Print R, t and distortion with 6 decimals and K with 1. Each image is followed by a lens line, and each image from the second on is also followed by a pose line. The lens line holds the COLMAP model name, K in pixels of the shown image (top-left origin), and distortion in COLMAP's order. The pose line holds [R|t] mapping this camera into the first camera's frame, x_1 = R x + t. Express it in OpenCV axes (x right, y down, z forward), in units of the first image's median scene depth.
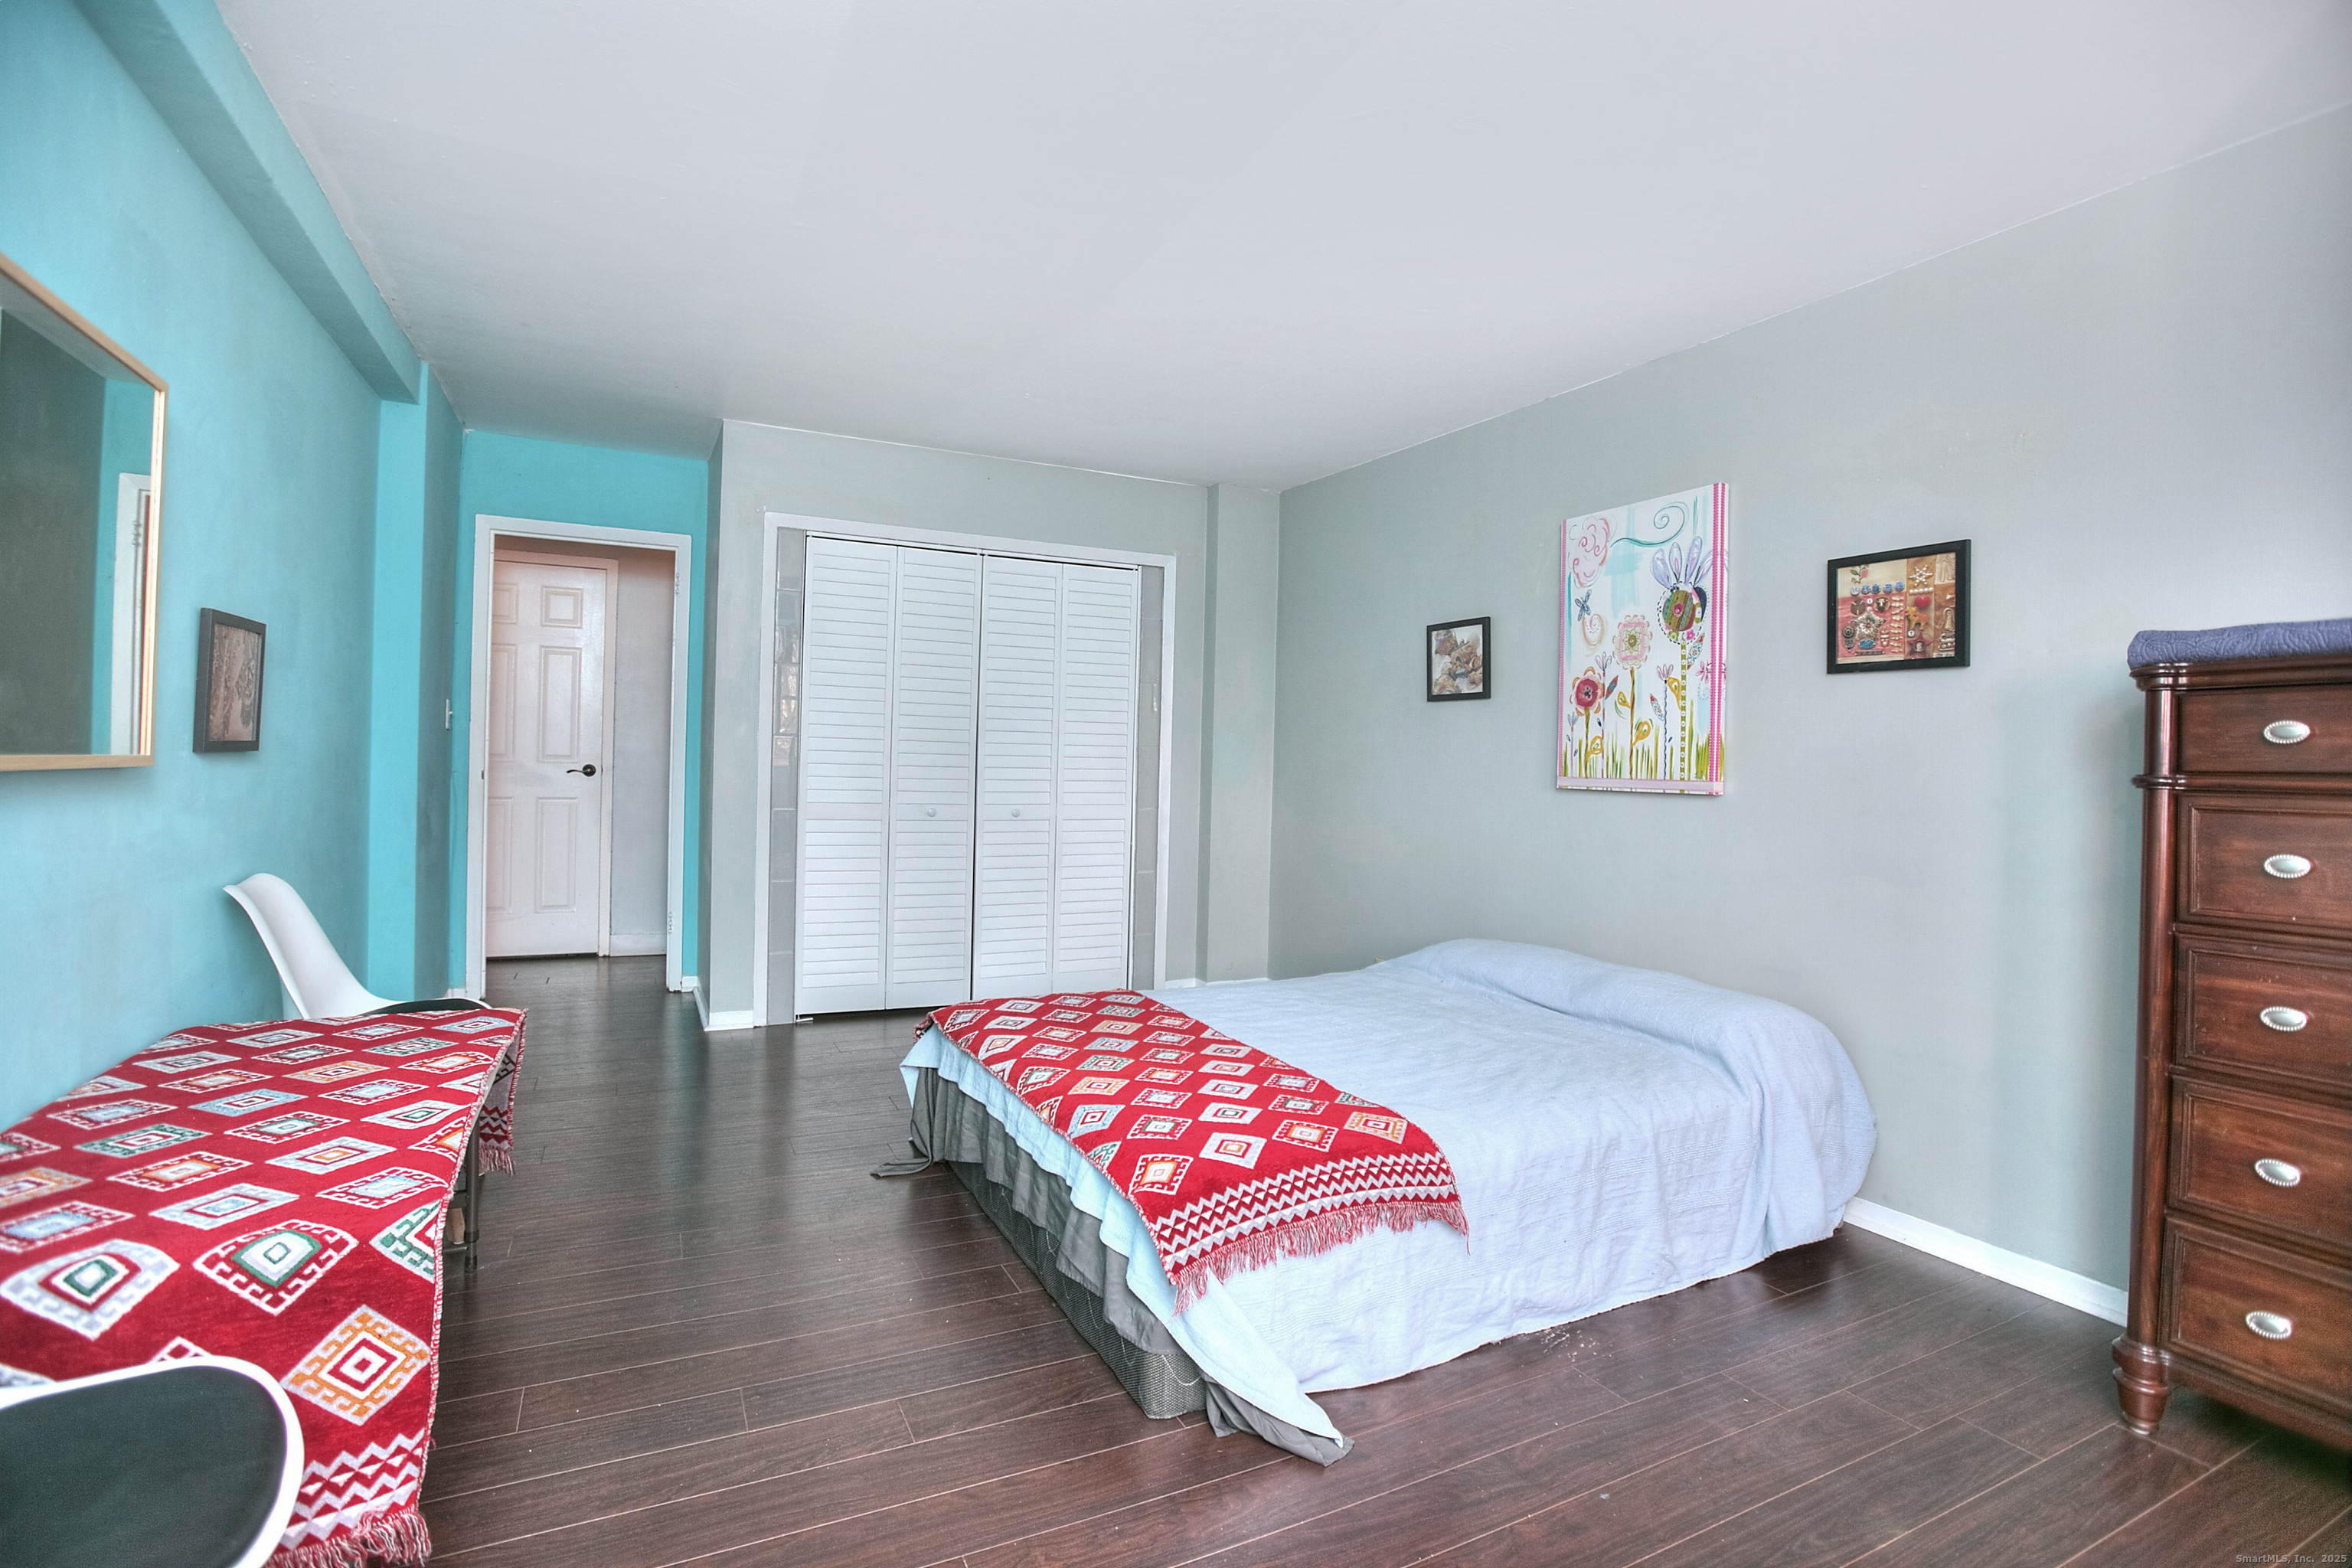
lens RADIAL K [[1094.1, 0, 1156.7], [0, 1094.1, 766.0], [0, 0, 1]] dist [-0.052016, 0.016110]
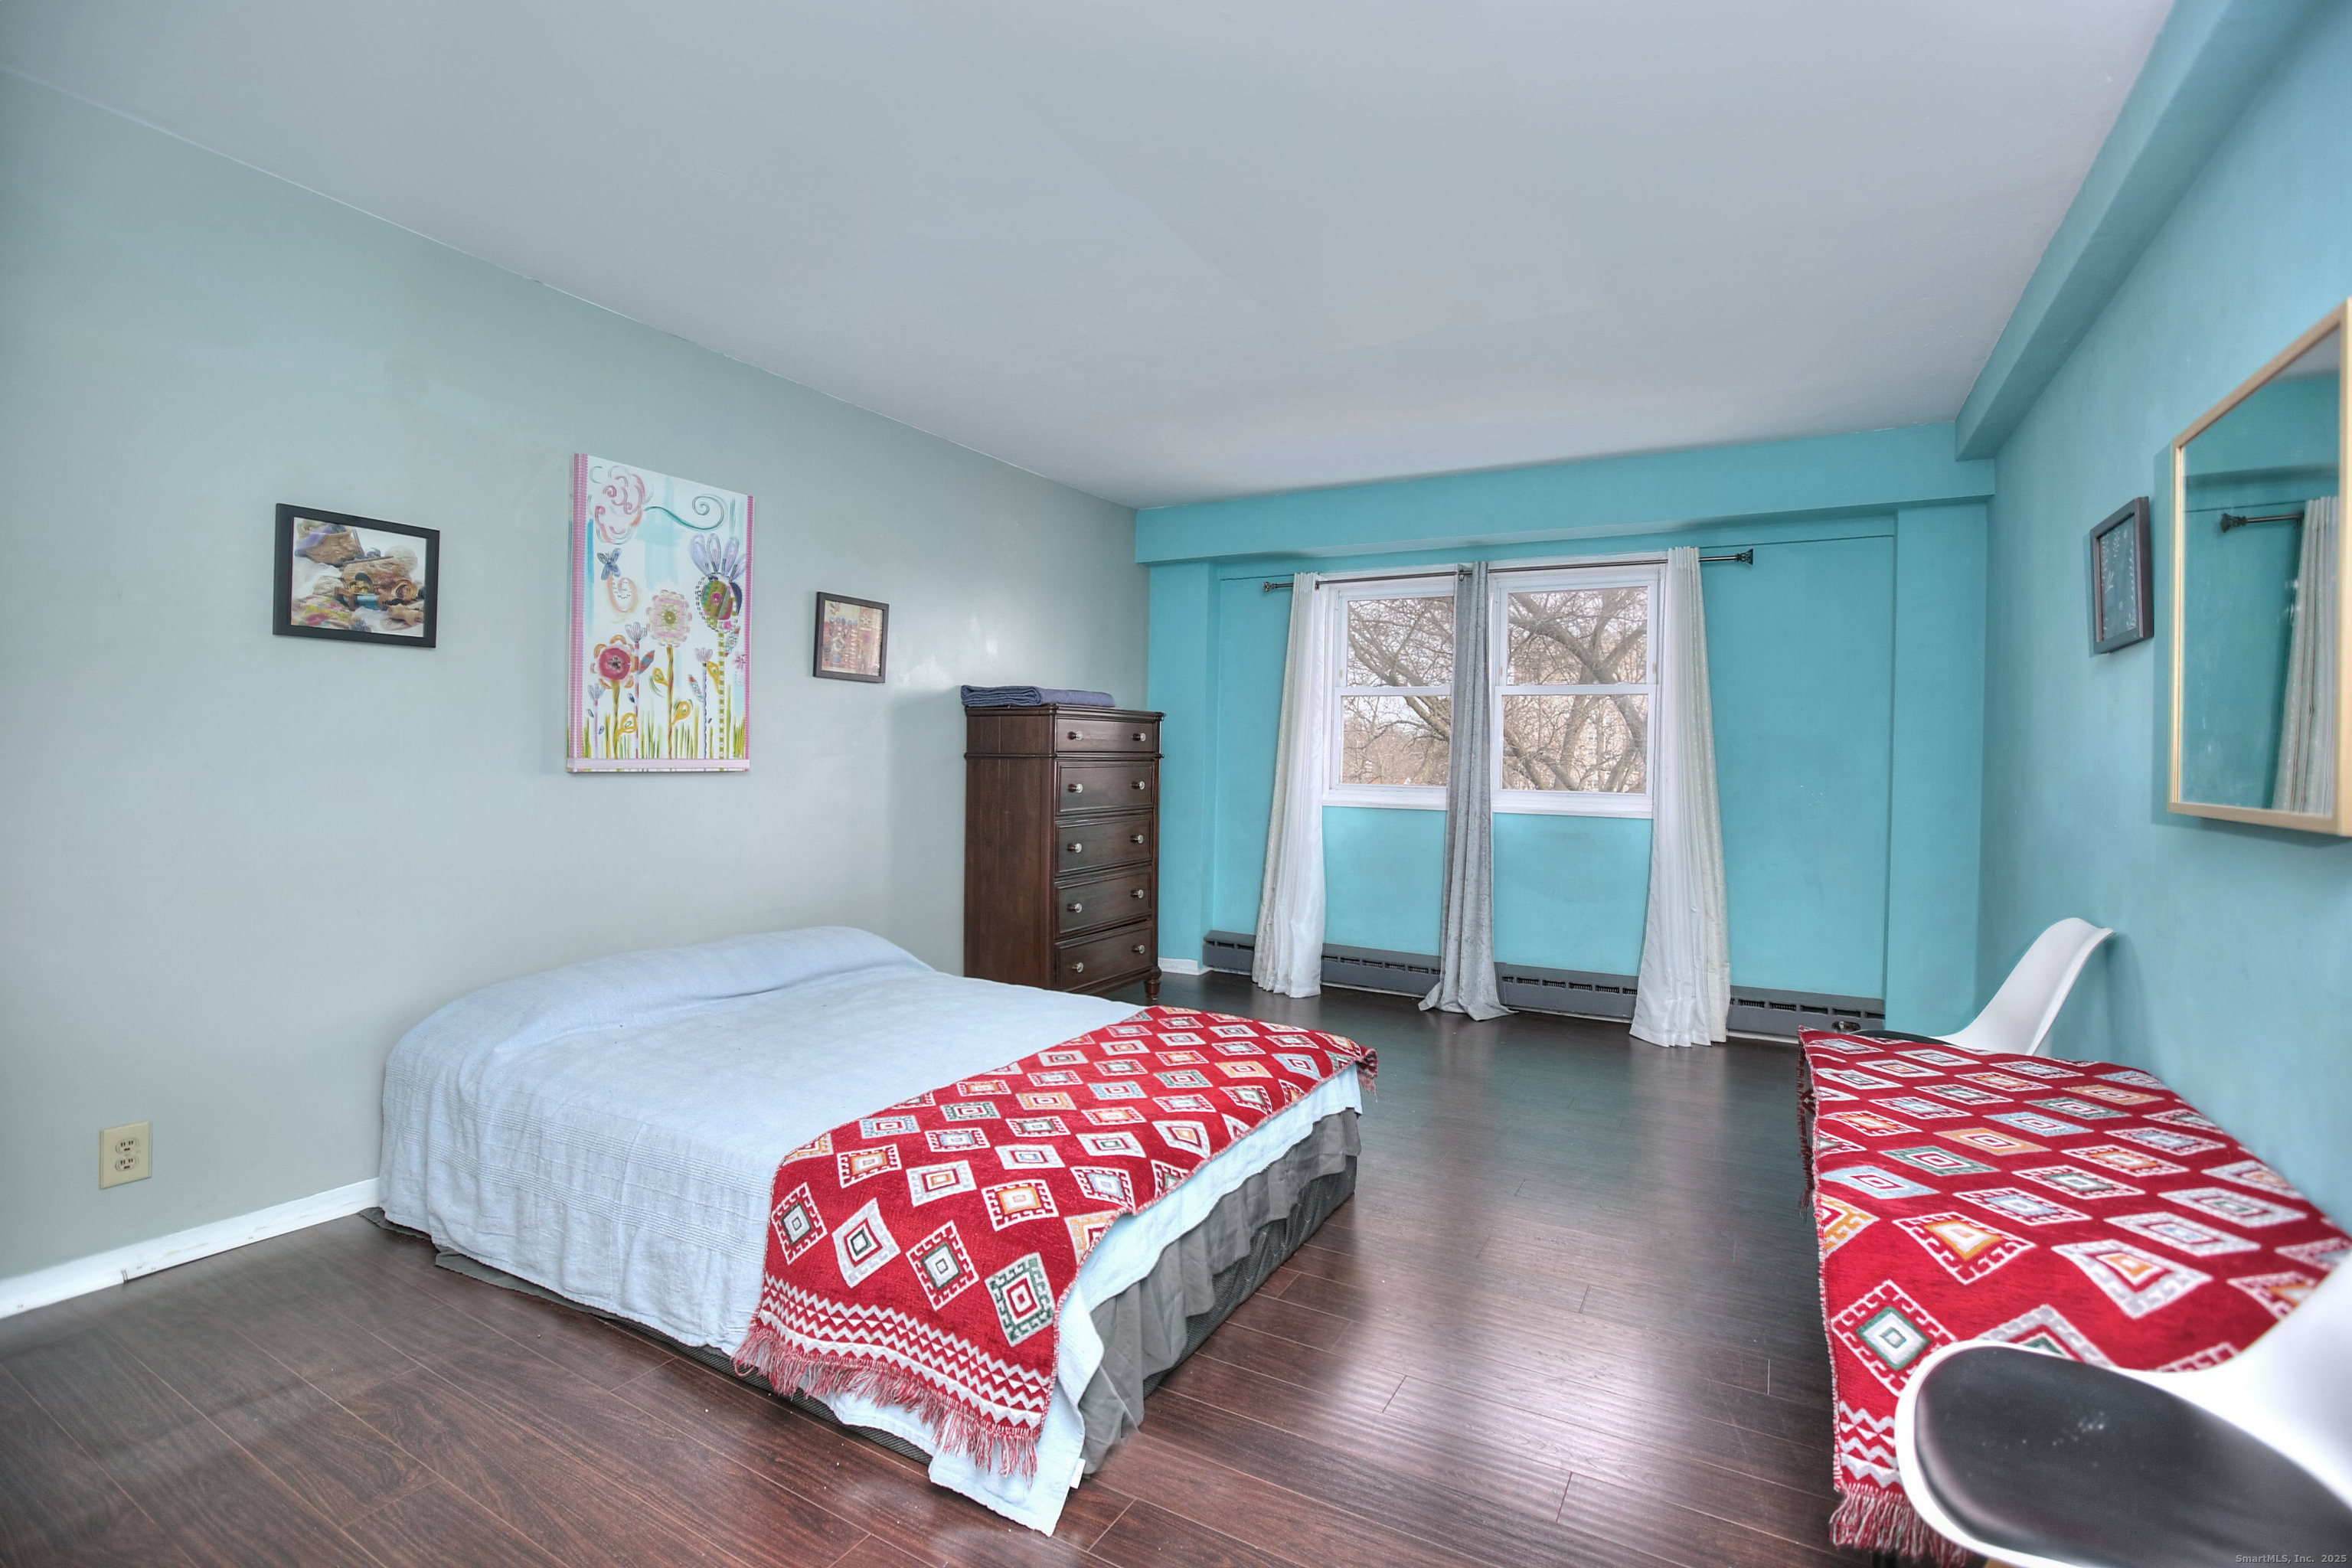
lens RADIAL K [[1094.1, 0, 1154.9], [0, 1094.1, 775.9], [0, 0, 1]] dist [-0.052016, 0.016110]
pose [[-0.554194, -0.031471, 0.831792, -0.609461], [-0.010501, 0.999470, 0.030819, -0.007632], [-0.832321, 0.008345, -0.554231, 1.162547]]
